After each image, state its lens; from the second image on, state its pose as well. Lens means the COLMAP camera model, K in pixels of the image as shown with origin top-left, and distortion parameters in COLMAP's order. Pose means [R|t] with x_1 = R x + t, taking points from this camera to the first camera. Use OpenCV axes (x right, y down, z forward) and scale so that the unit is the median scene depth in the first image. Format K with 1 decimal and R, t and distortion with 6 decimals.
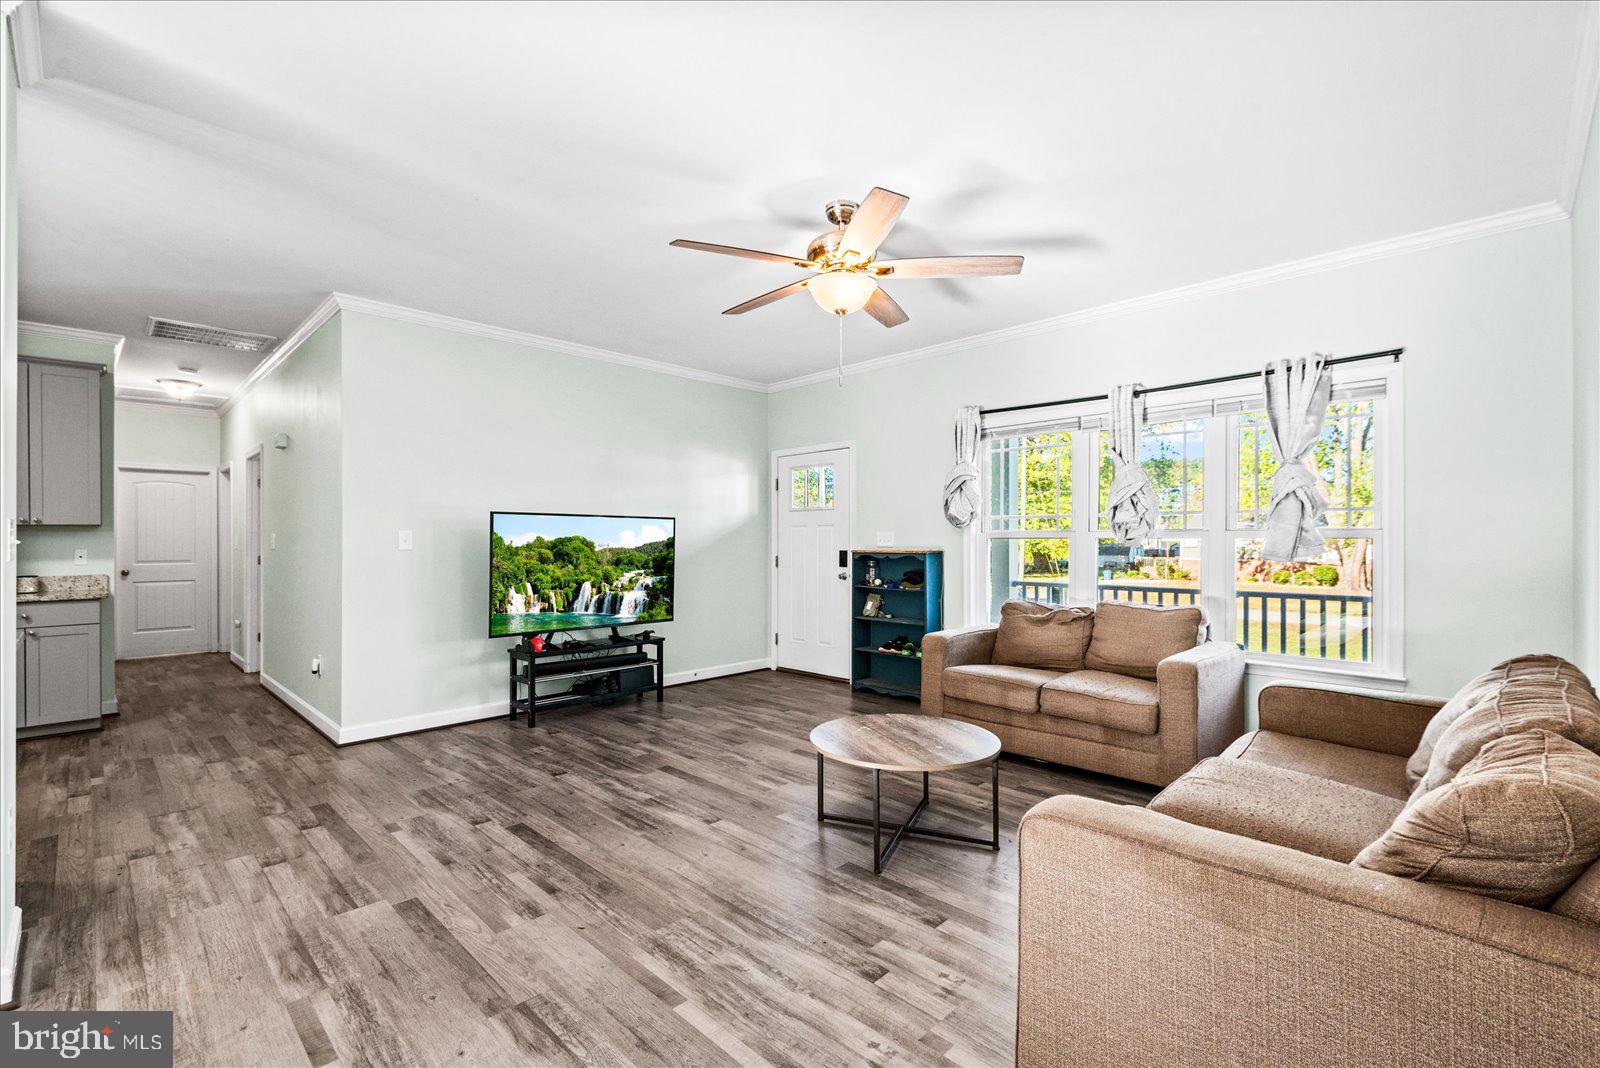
lens RADIAL K [[703.3, 0, 800.4], [0, 703.3, 540.0], [0, 0, 1]] dist [0.009344, 0.000173]
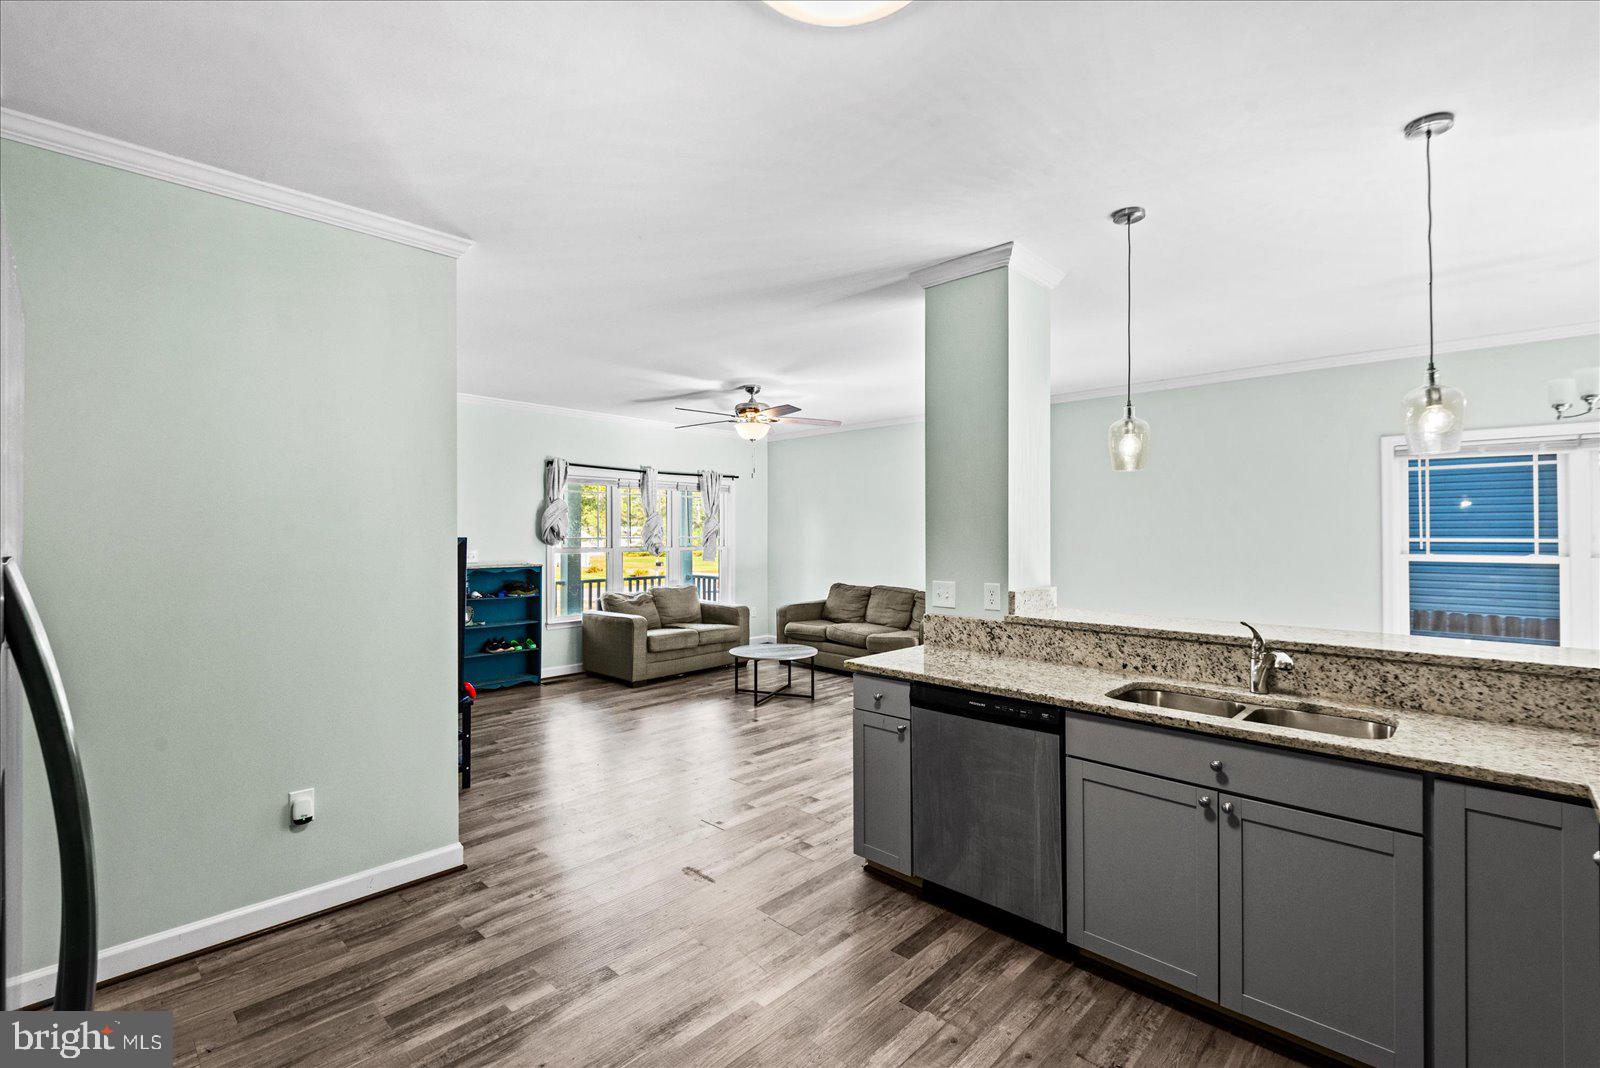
lens RADIAL K [[711.7, 0, 803.2], [0, 711.7, 527.4], [0, 0, 1]] dist [0.001043, -0.000061]
pose [[-0.026311, 0.013831, 0.999558, -1.917368], [0.001366, 0.999904, -0.013800, -0.055892], [-0.999653, 0.001003, -0.026327, 0.934616]]
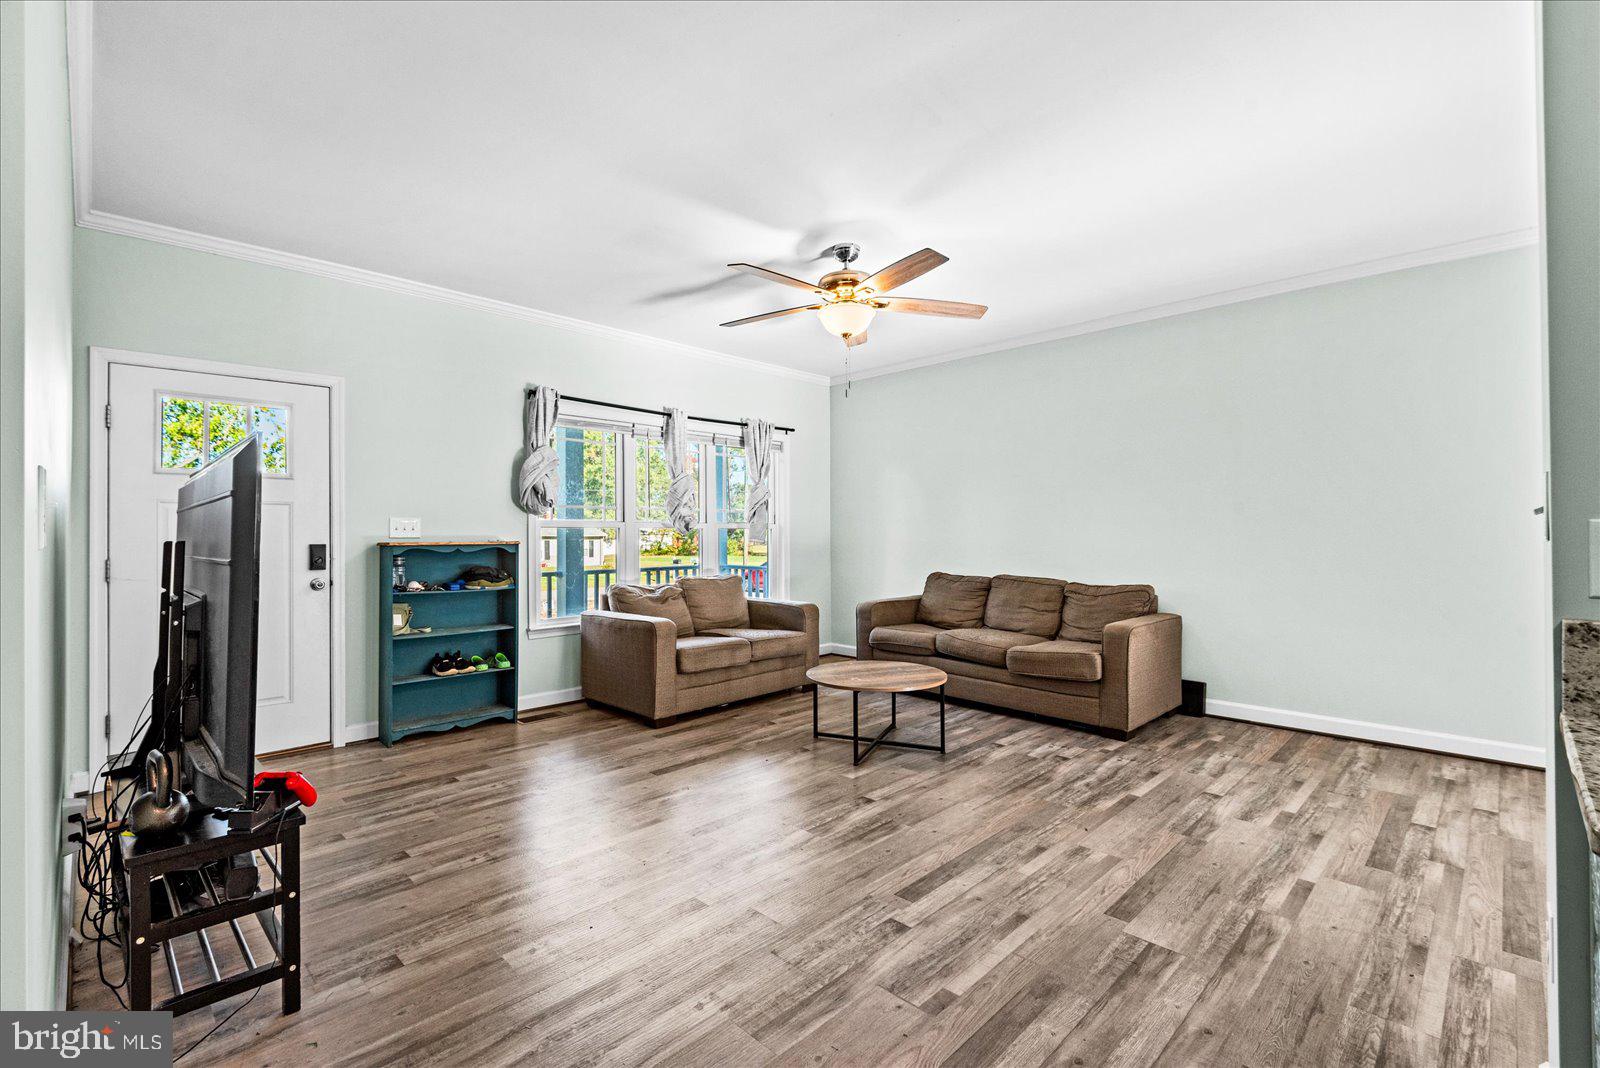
lens RADIAL K [[715.3, 0, 797.5], [0, 715.3, 528.1], [0, 0, 1]] dist [0.021027, -0.000432]
pose [[0.001875, 0.011438, 0.999933, -1.173945], [0.003481, 0.999928, -0.011445, 0.018601], [-0.999992, 0.003502, 0.001835, 1.107003]]
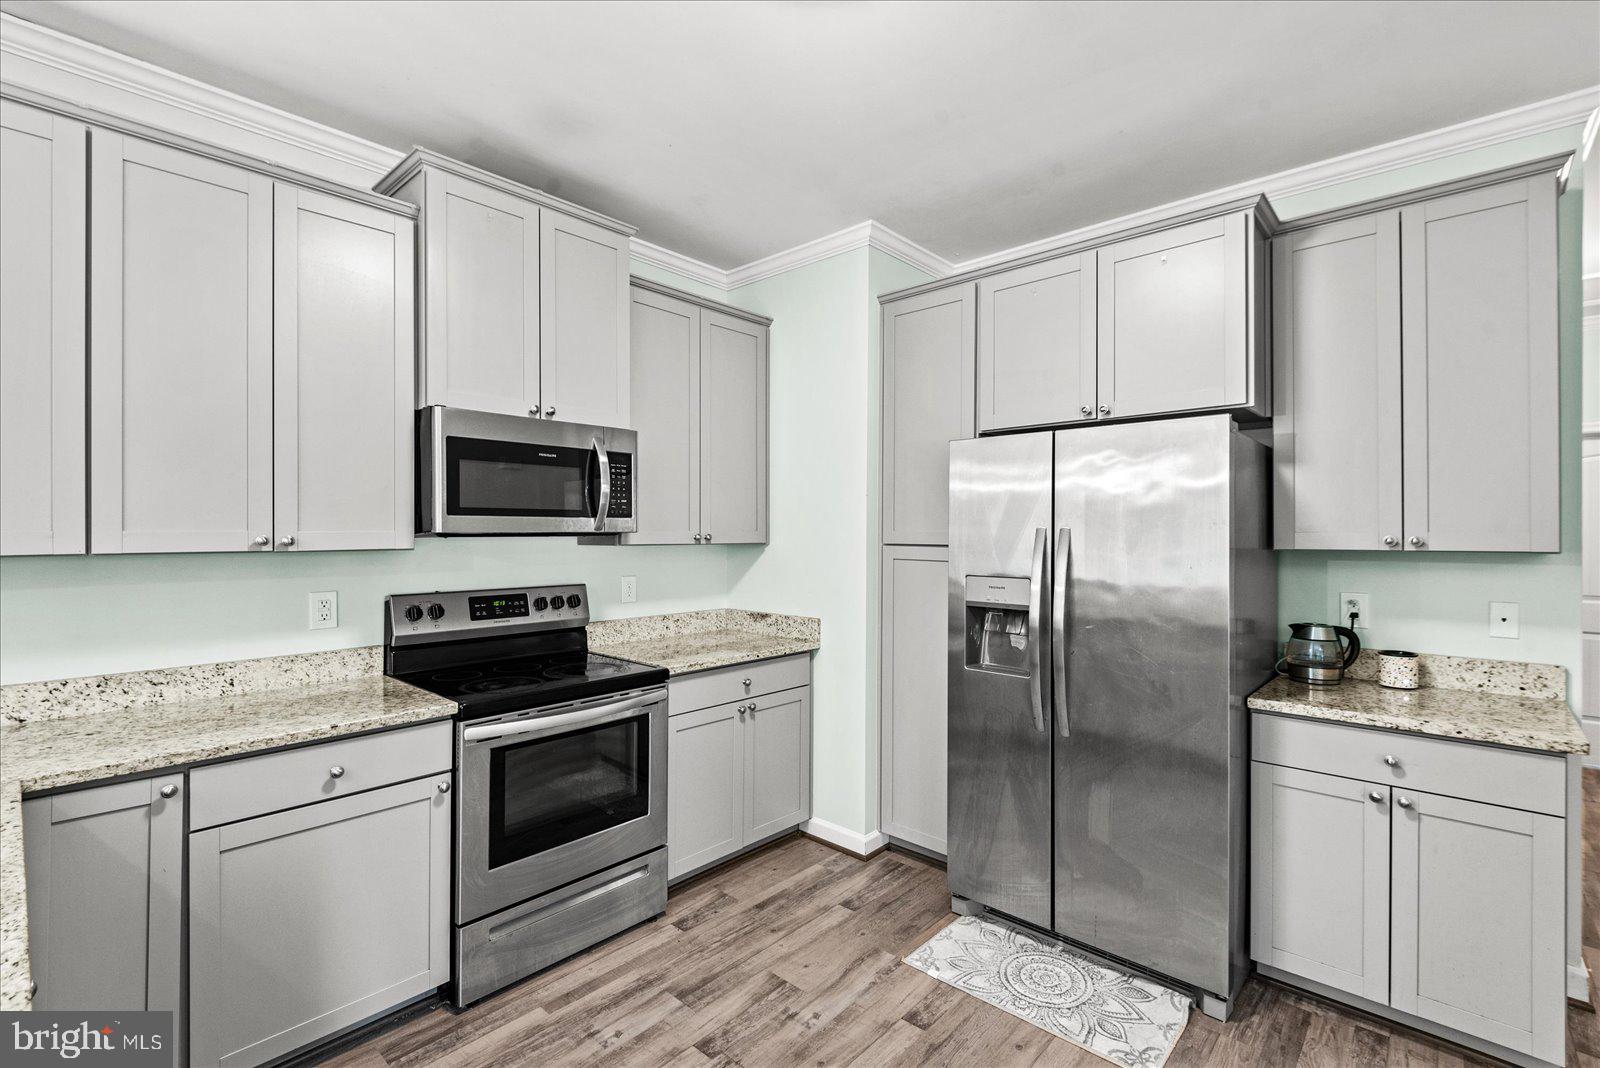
lens RADIAL K [[711.7, 0, 803.2], [0, 711.7, 527.4], [0, 0, 1]] dist [0.001043, -0.000061]
pose [[0.034919, 0.003233, -0.999385, -0.934579], [-0.002219, 0.999993, 0.003157, -0.055032], [0.999388, 0.002108, 0.034925, 0.874980]]
